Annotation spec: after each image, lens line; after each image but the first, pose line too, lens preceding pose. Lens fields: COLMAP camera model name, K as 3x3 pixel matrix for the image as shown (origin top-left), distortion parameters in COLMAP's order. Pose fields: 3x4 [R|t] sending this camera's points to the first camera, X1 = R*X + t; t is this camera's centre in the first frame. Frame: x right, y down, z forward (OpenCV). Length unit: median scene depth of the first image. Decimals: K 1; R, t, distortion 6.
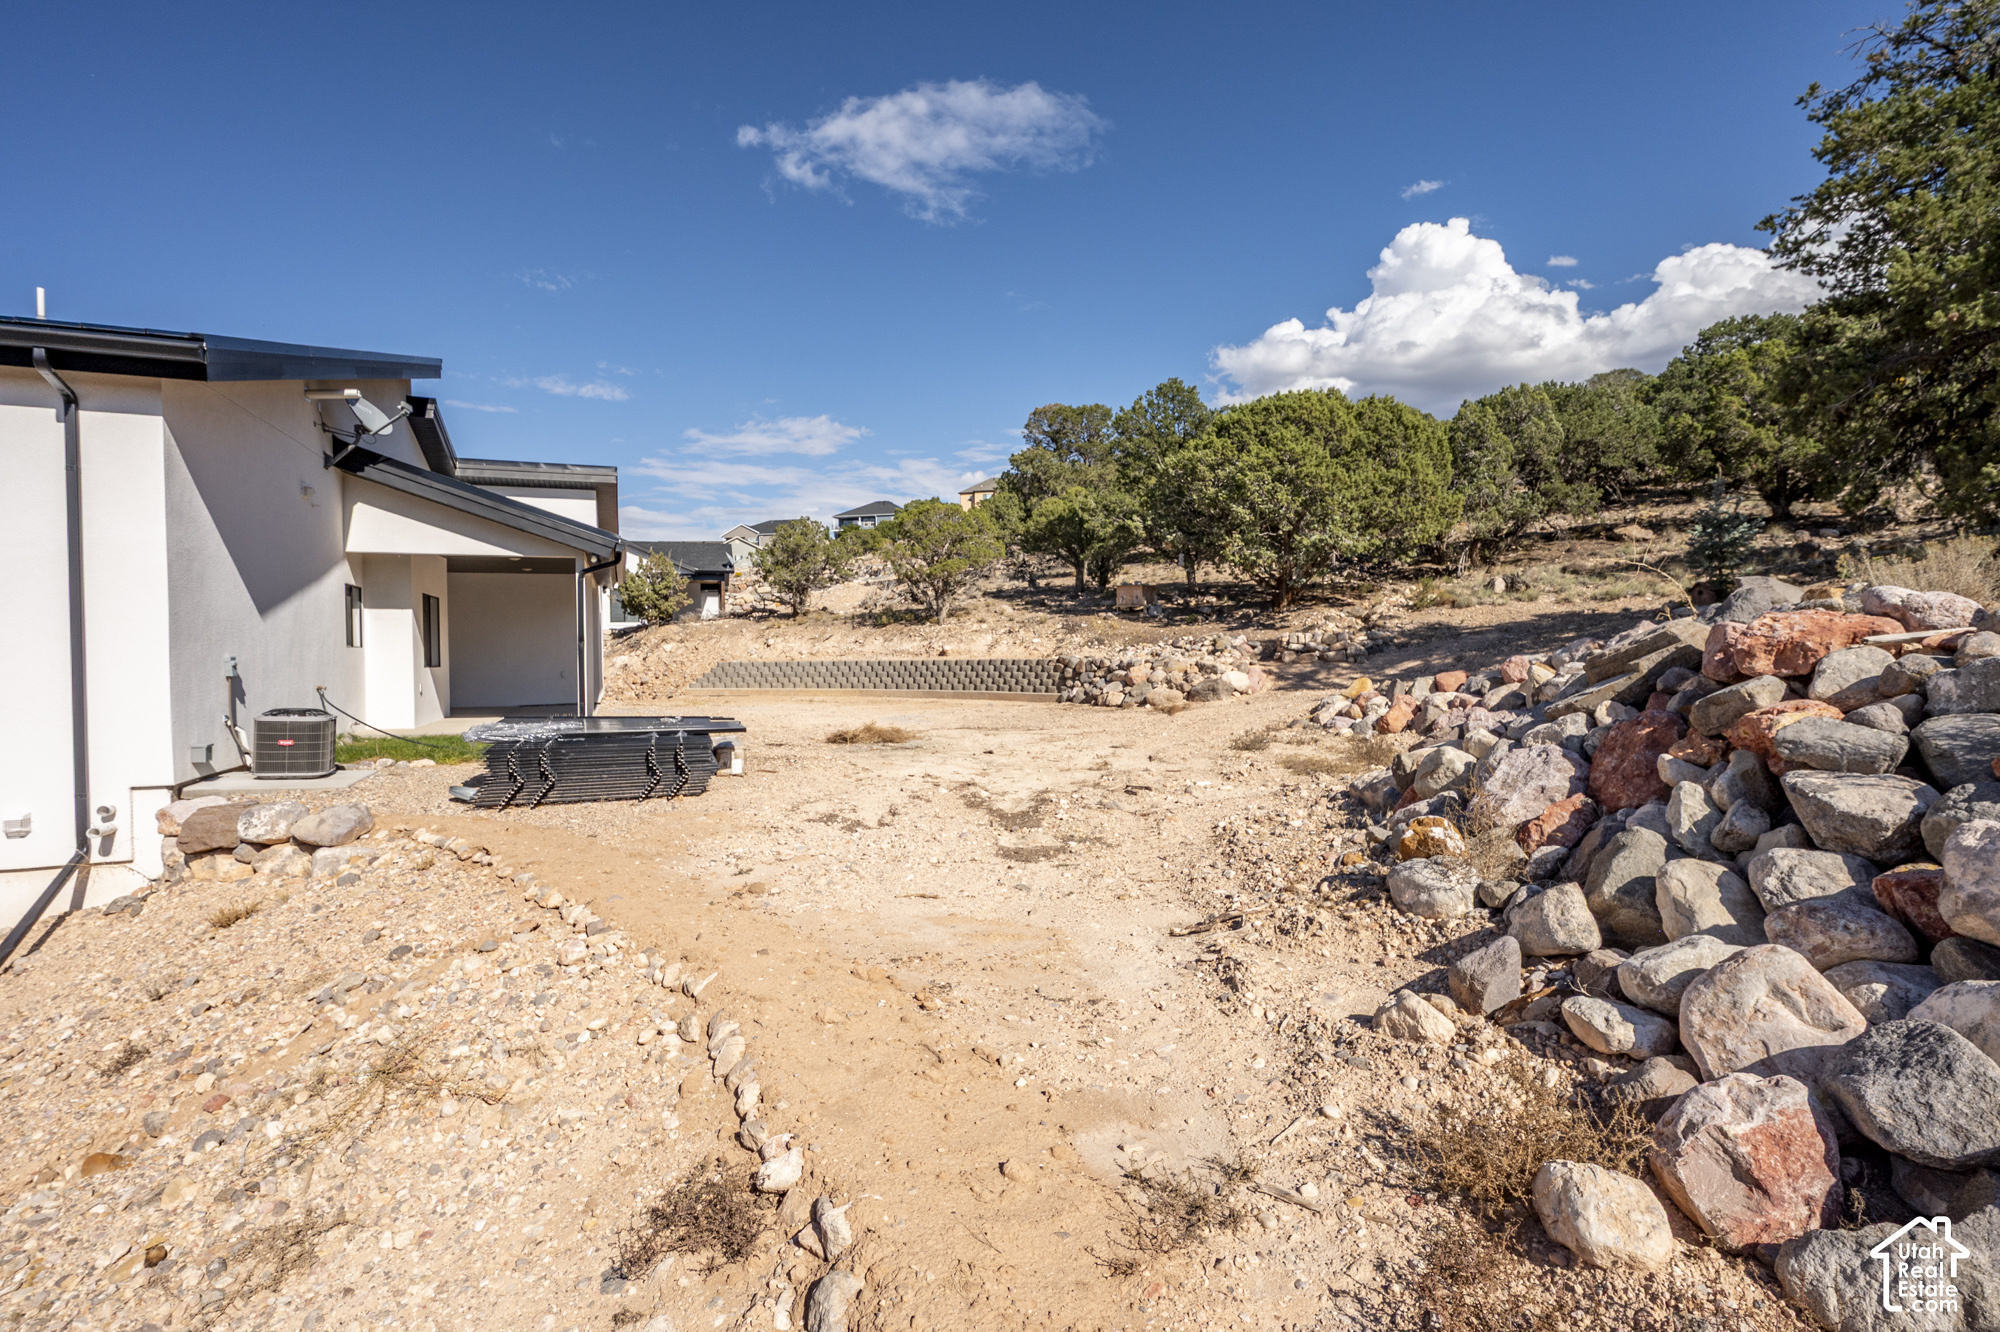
lens RADIAL K [[981.2, 0, 1000.0], [0, 981.2, 666.0], [0, 0, 1]] dist [0.000688, 0.000173]
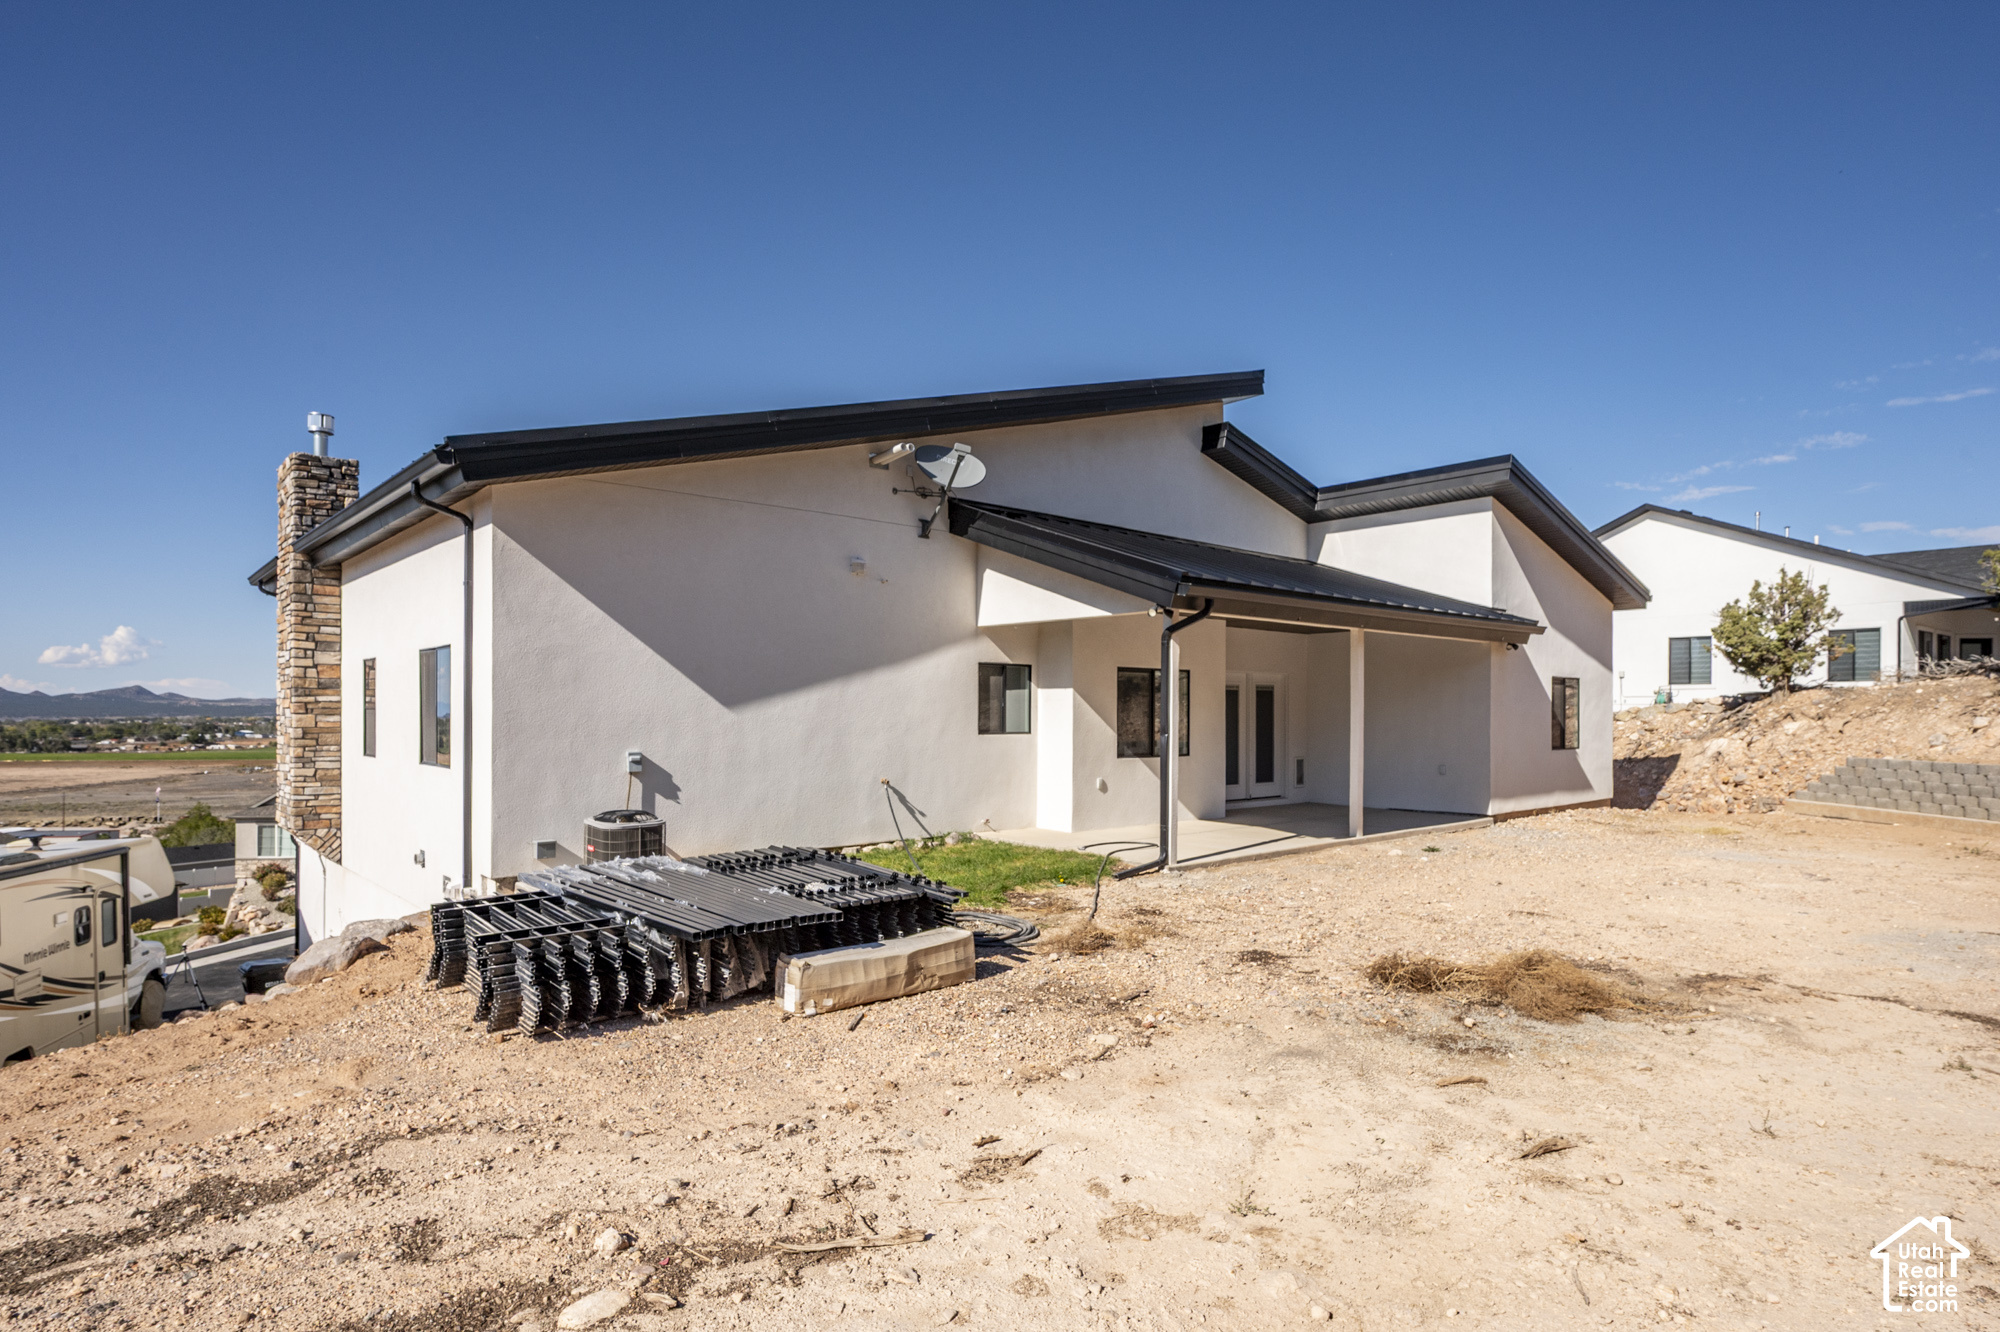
lens RADIAL K [[1048.9, 0, 999.8], [0, 1048.9, 715.7], [0, 0, 1]] dist [-0.000826, -0.000113]
pose [[0.340217, 0.012923, -0.940258, 0.125494], [-0.020372, 0.999772, 0.006369, -0.024833], [0.940126, 0.016988, 0.340403, 0.398561]]
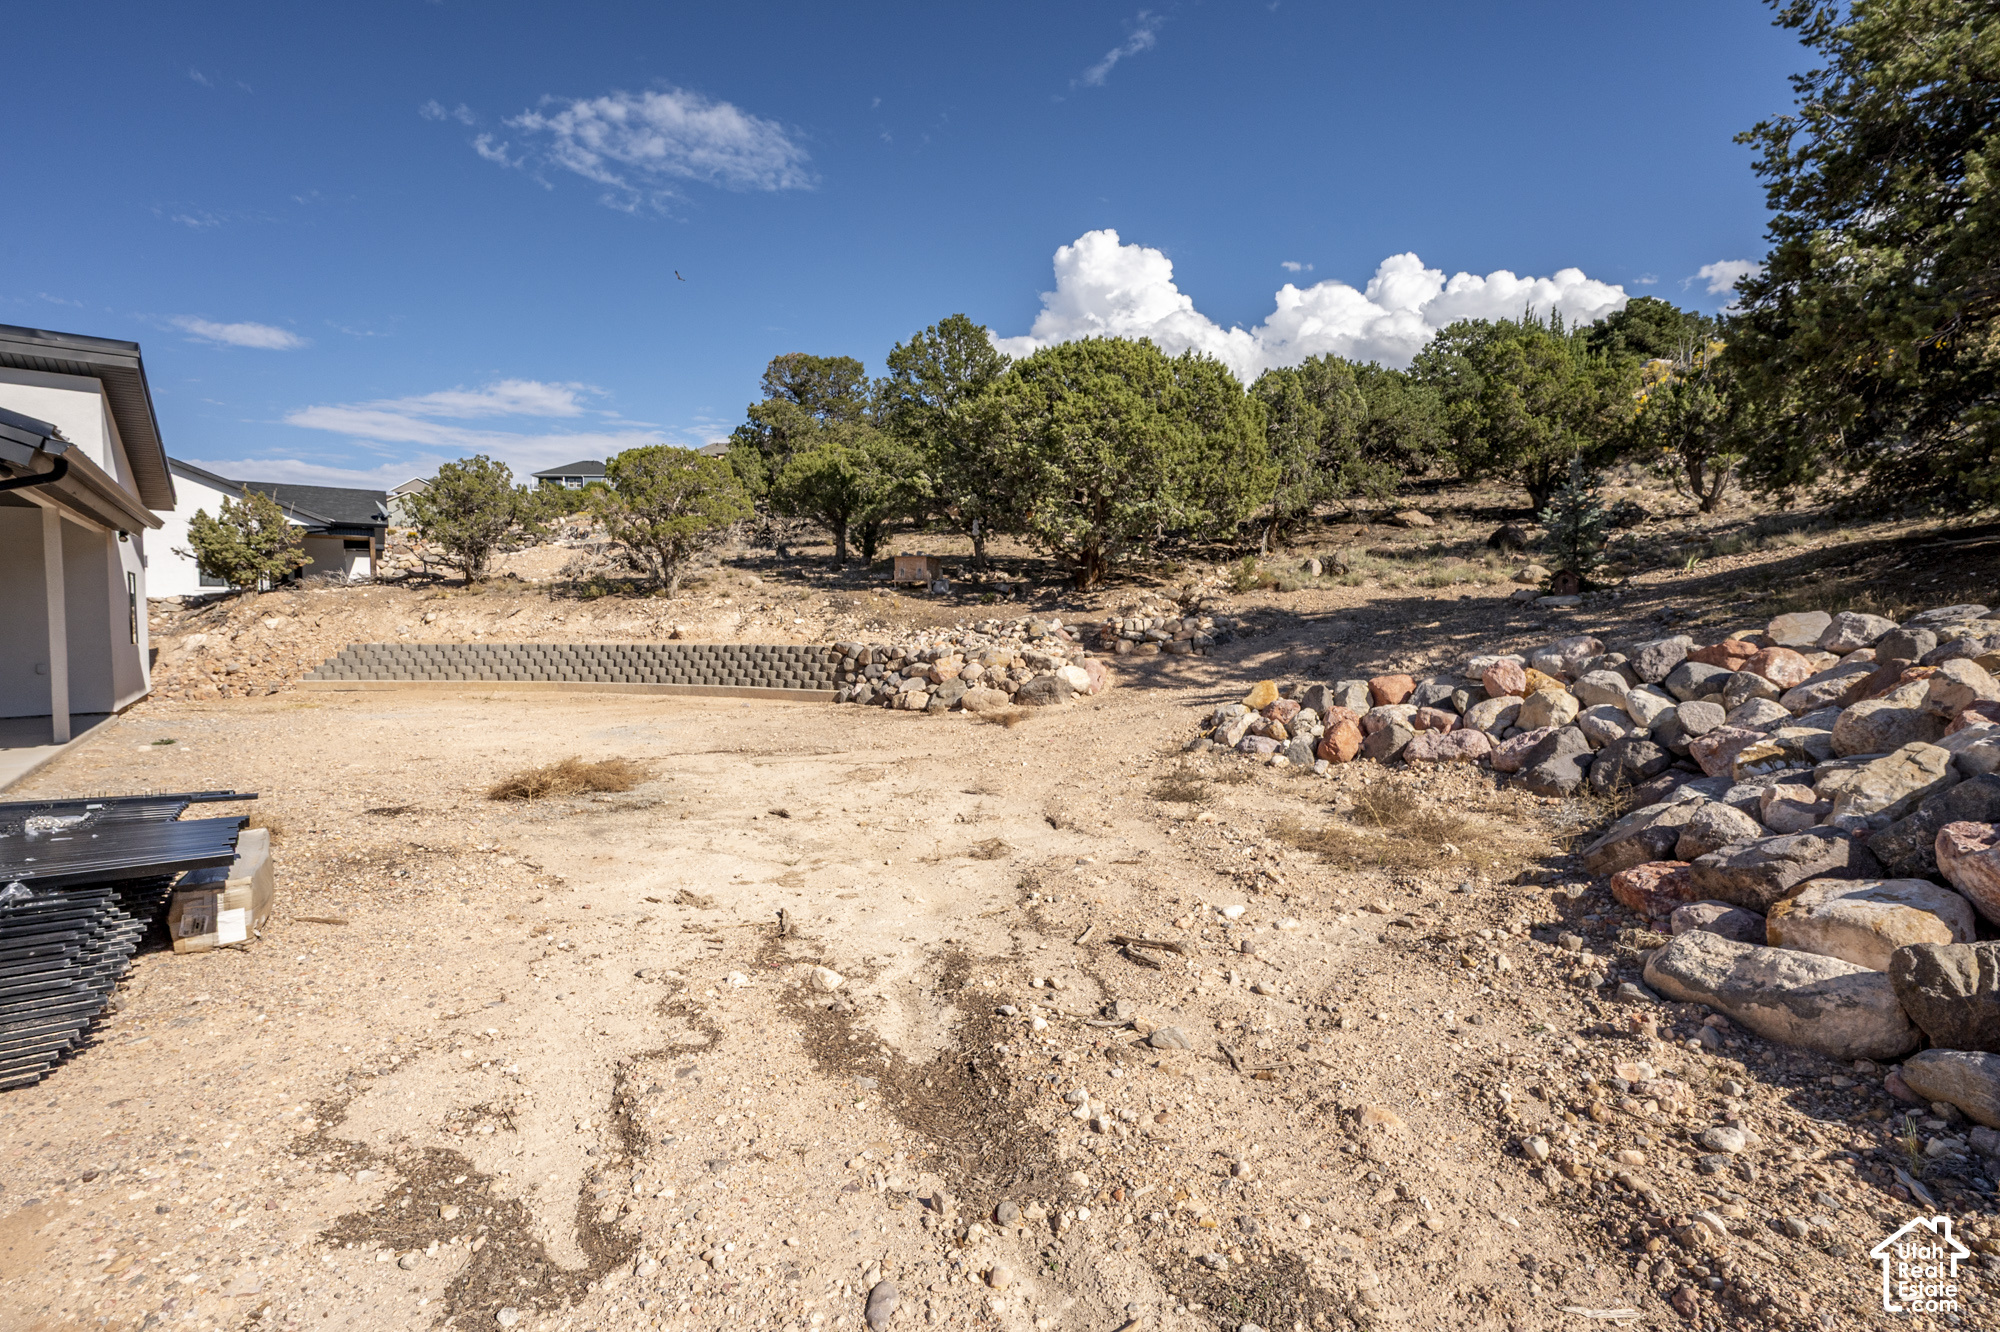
lens RADIAL K [[922.7, 0, 1000.0], [0, 922.7, 666.0], [0, 0, 1]] dist [-0.002331, -0.000103]
pose [[0.956268, -0.003248, 0.292473, -0.026973], [-0.005673, 0.999544, 0.029650, -0.012630], [-0.292436, -0.030012, 0.955814, 0.231048]]
